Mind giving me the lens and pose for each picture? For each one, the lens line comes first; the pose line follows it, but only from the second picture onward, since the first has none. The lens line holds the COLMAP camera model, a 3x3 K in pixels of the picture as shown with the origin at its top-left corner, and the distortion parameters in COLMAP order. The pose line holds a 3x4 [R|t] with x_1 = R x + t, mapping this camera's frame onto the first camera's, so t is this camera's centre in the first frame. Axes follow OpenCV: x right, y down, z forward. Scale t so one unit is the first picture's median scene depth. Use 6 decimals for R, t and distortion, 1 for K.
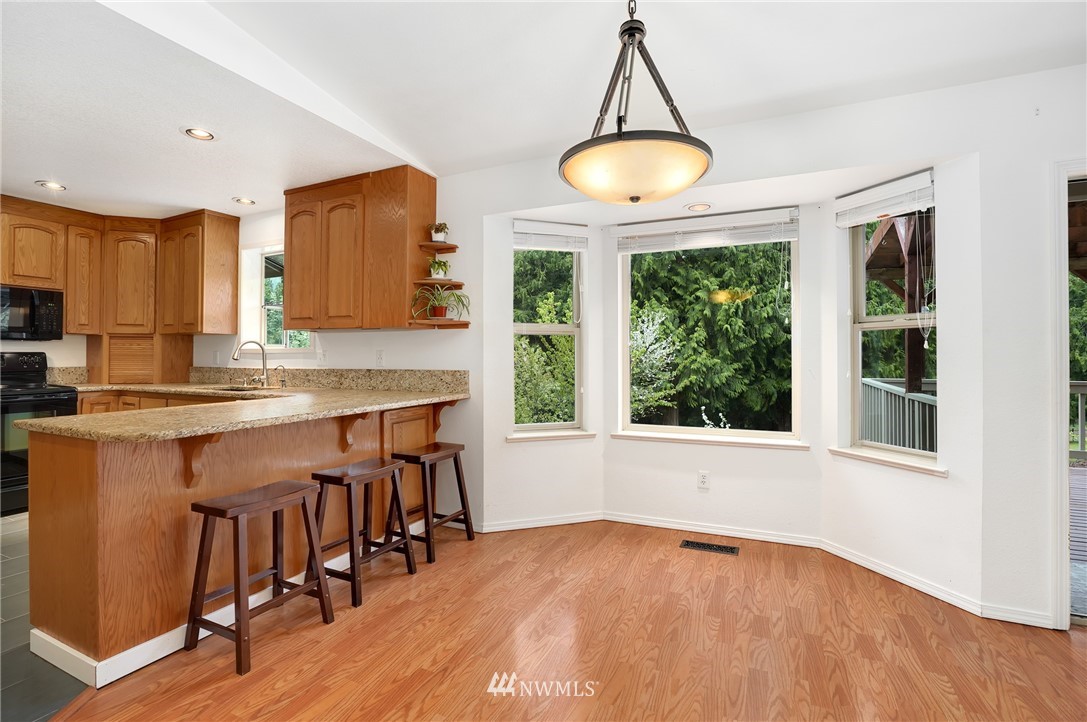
lens RADIAL K [[505.1, 0, 539.1], [0, 505.1, 356.0], [0, 0, 1]] dist [-0.047876, 0.015053]
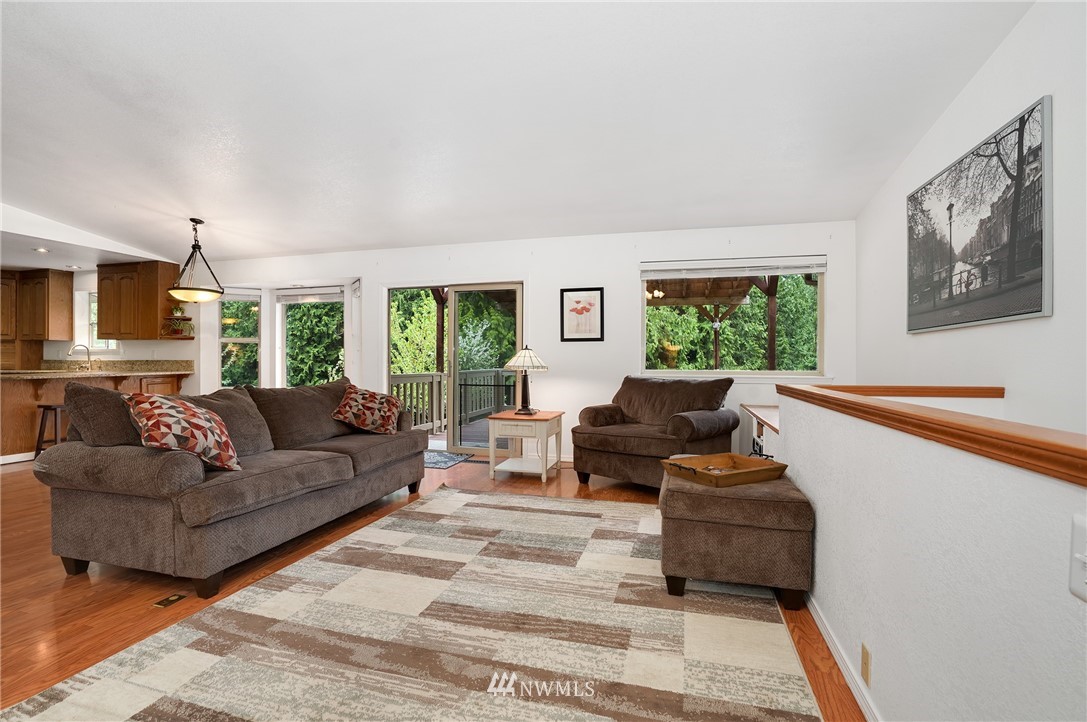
lens RADIAL K [[505.1, 0, 544.2], [0, 505.1, 365.6], [0, 0, 1]] dist [-0.047876, 0.015053]
pose [[0.984364, -0.000331, 0.176148, 0.709621], [-0.002220, 0.999895, 0.014285, 0.014283], [-0.176135, -0.014453, 0.984260, -0.965869]]
